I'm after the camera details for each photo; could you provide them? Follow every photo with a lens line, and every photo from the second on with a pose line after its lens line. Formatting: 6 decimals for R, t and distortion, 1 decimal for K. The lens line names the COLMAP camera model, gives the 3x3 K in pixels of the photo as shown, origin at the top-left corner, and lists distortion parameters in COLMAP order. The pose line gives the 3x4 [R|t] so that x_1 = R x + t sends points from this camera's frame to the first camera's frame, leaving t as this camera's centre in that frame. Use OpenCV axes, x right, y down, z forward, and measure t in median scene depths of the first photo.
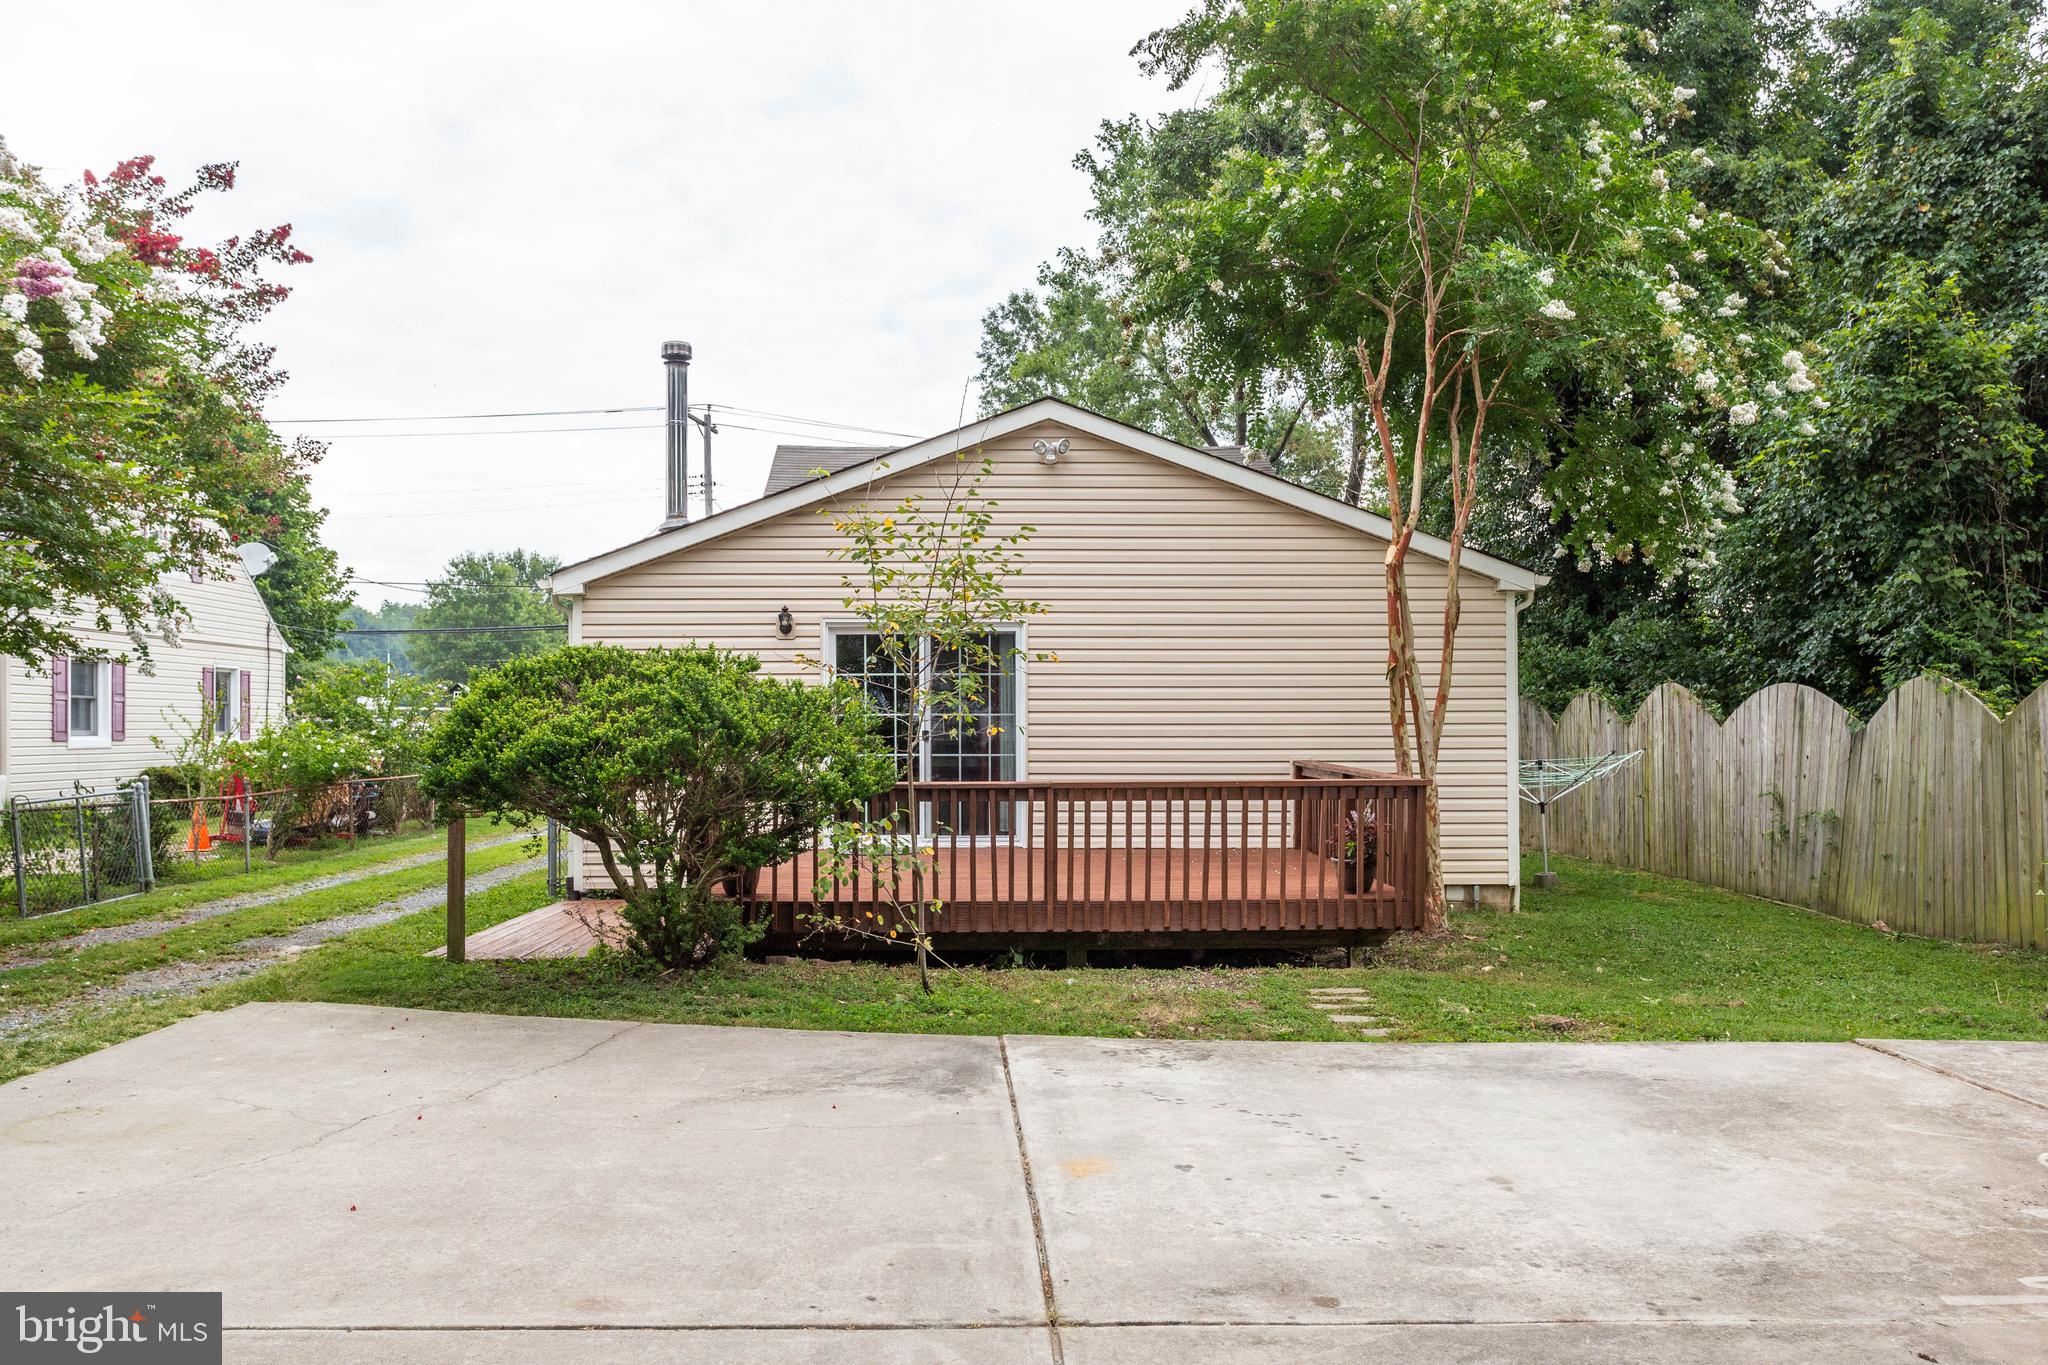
lens RADIAL K [[1591.5, 0, 1023.8], [0, 1591.5, 717.9], [0, 0, 1]] dist [0.003937, 0.007595]
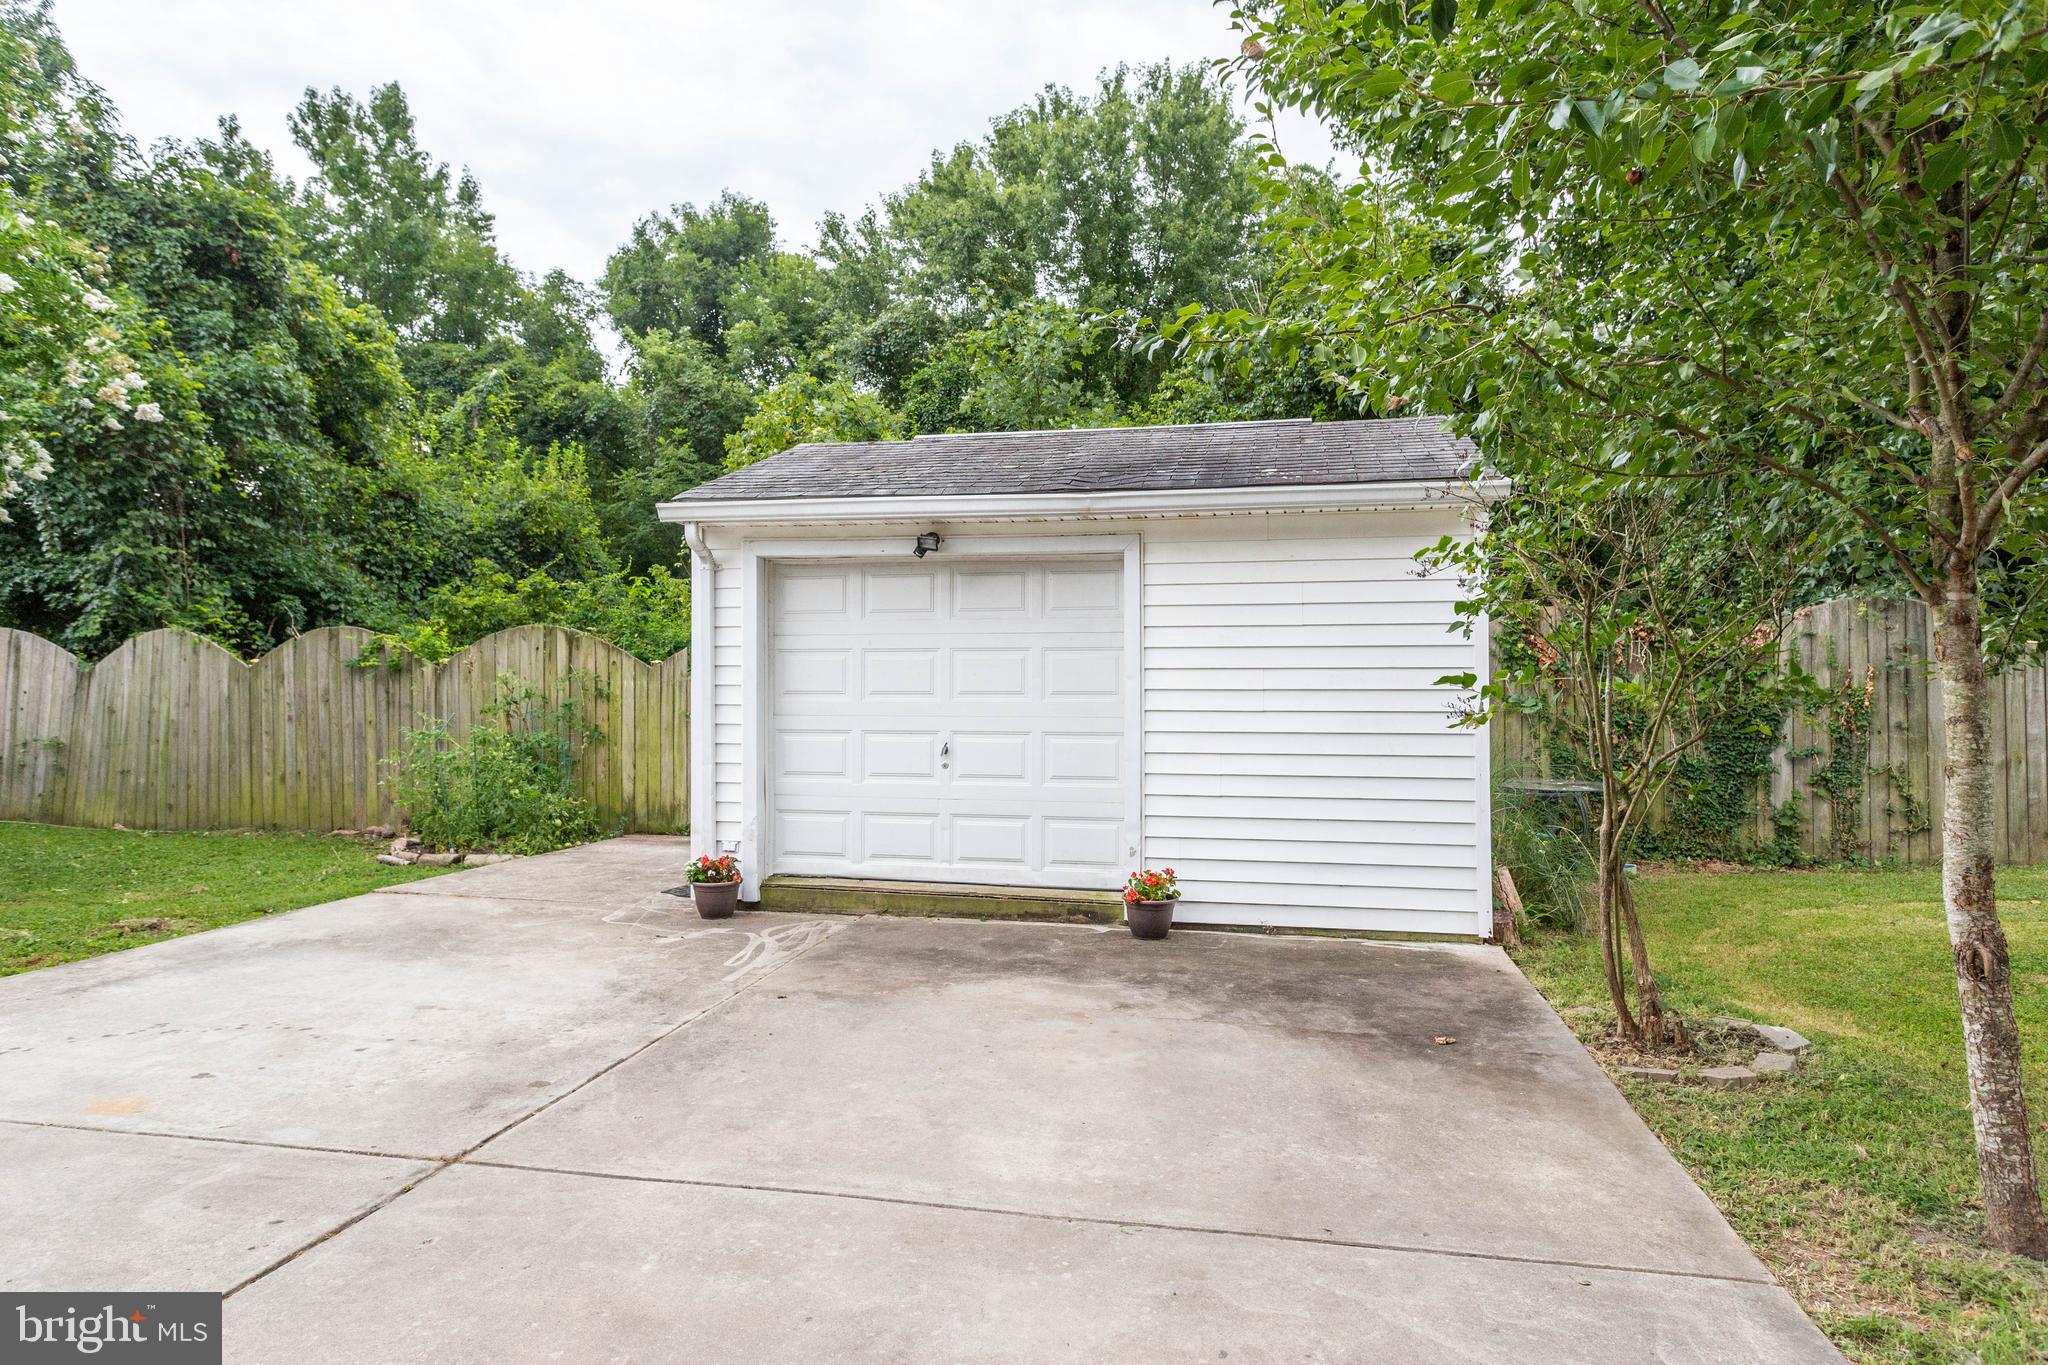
lens RADIAL K [[1224.4, 0, 1024.0], [0, 1224.4, 682.5], [0, 0, 1]] dist [-0.000087, 0.003428]
pose [[0.196123, 0.002732, 0.980575, -0.363629], [-0.023777, 0.999715, 0.001970, -0.002524], [-0.980291, -0.023702, 0.196132, 0.166979]]
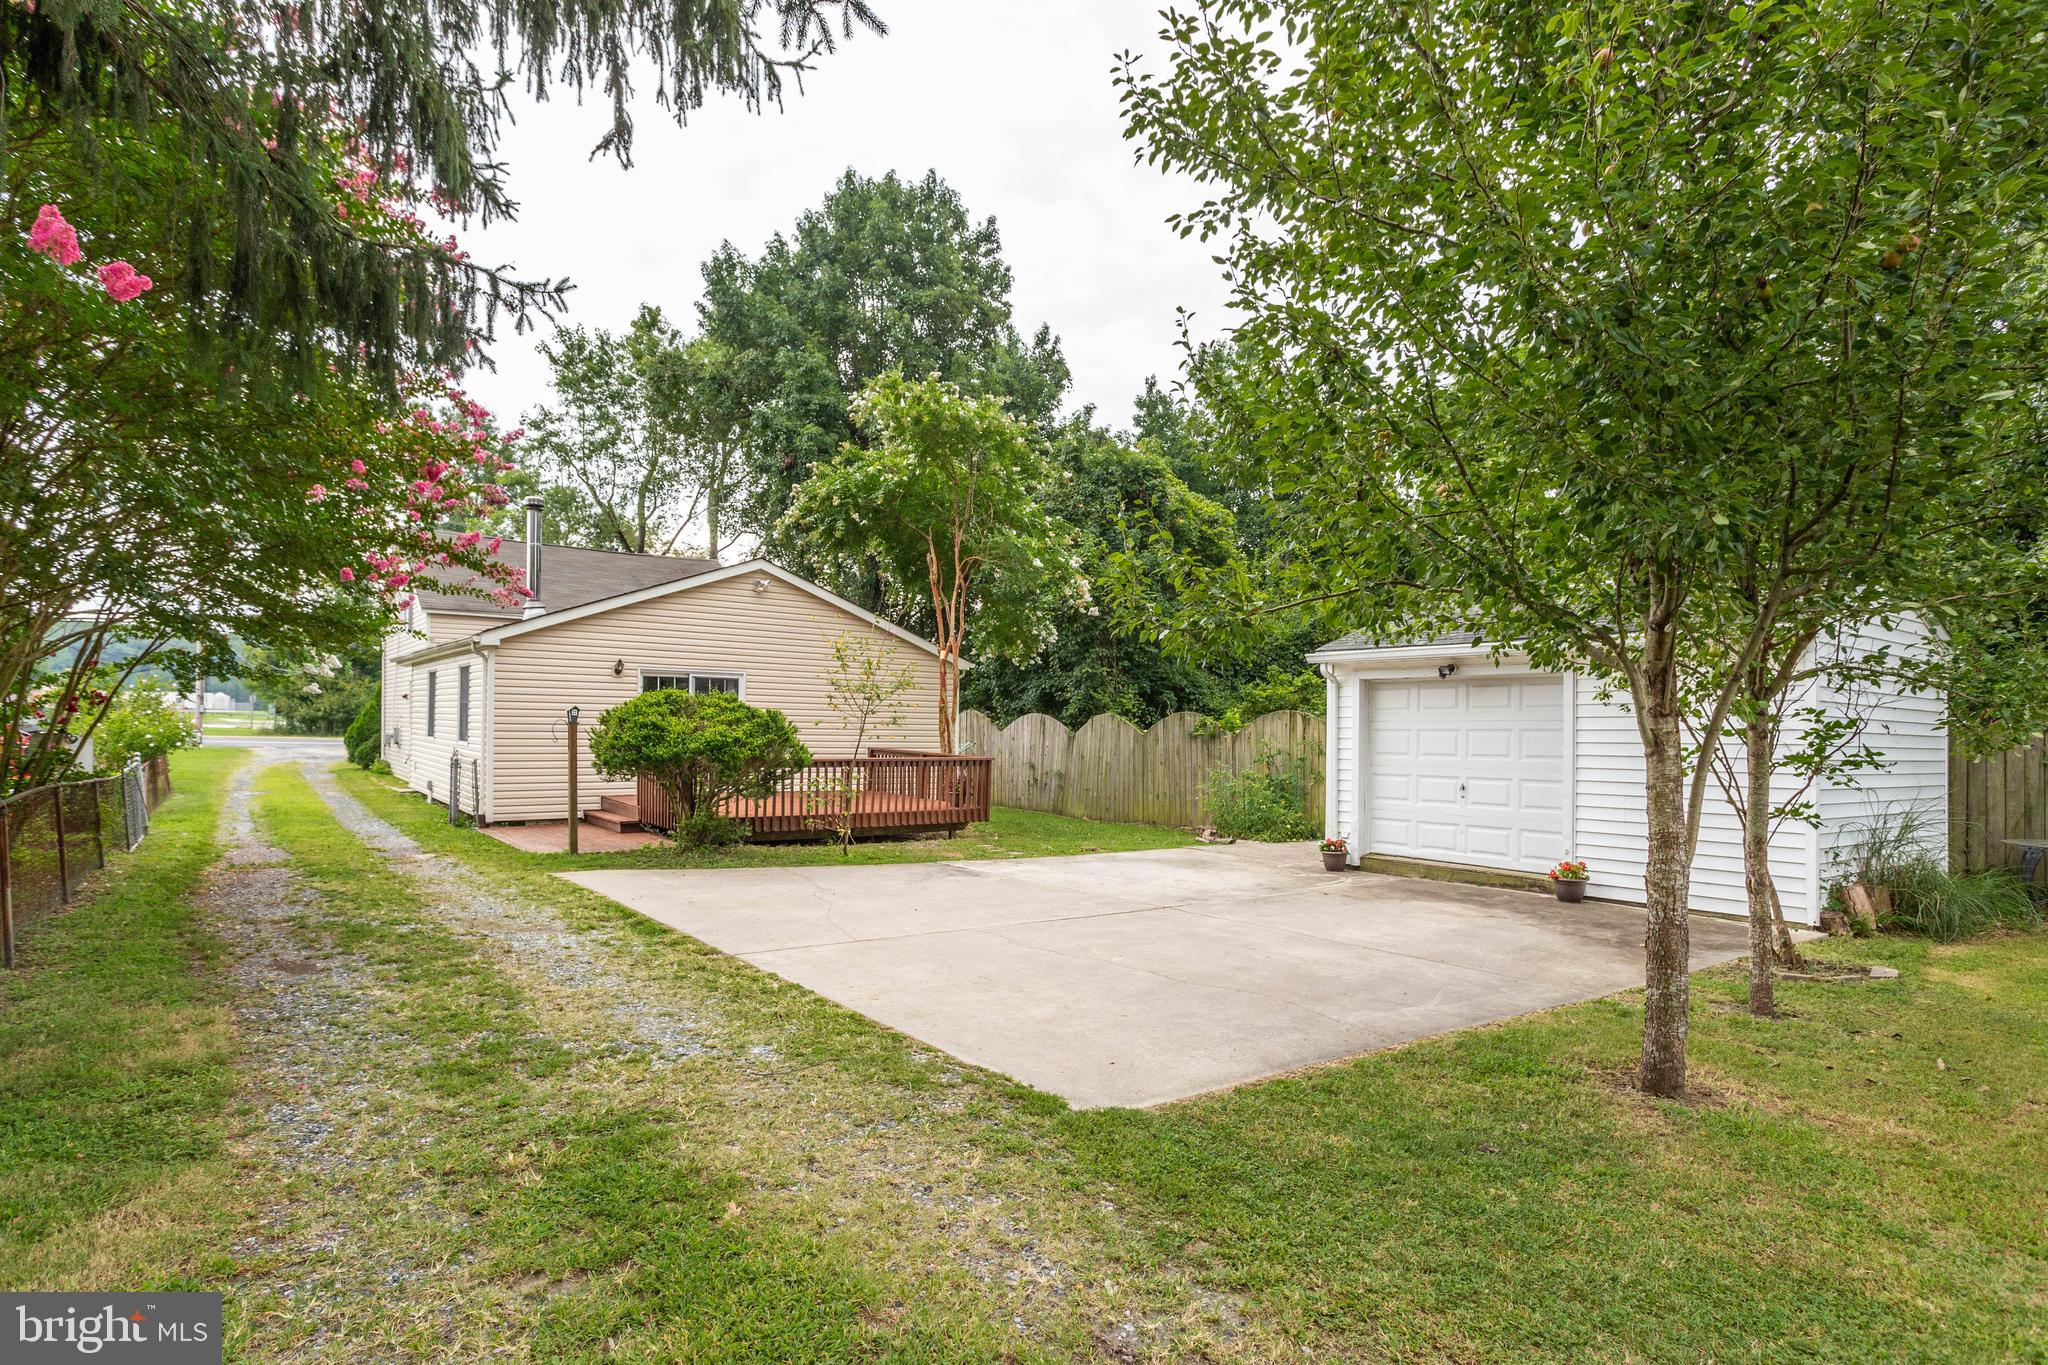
lens RADIAL K [[1103.9, 0, 976.2], [0, 1103.9, 685.6], [0, 0, 1]] dist [0.016358, 0.000173]
pose [[0.806348, 0.038657, 0.590177, -0.788487], [-0.026263, 0.999218, -0.029566, -0.020355], [-0.590859, 0.008341, 0.806732, -0.321737]]
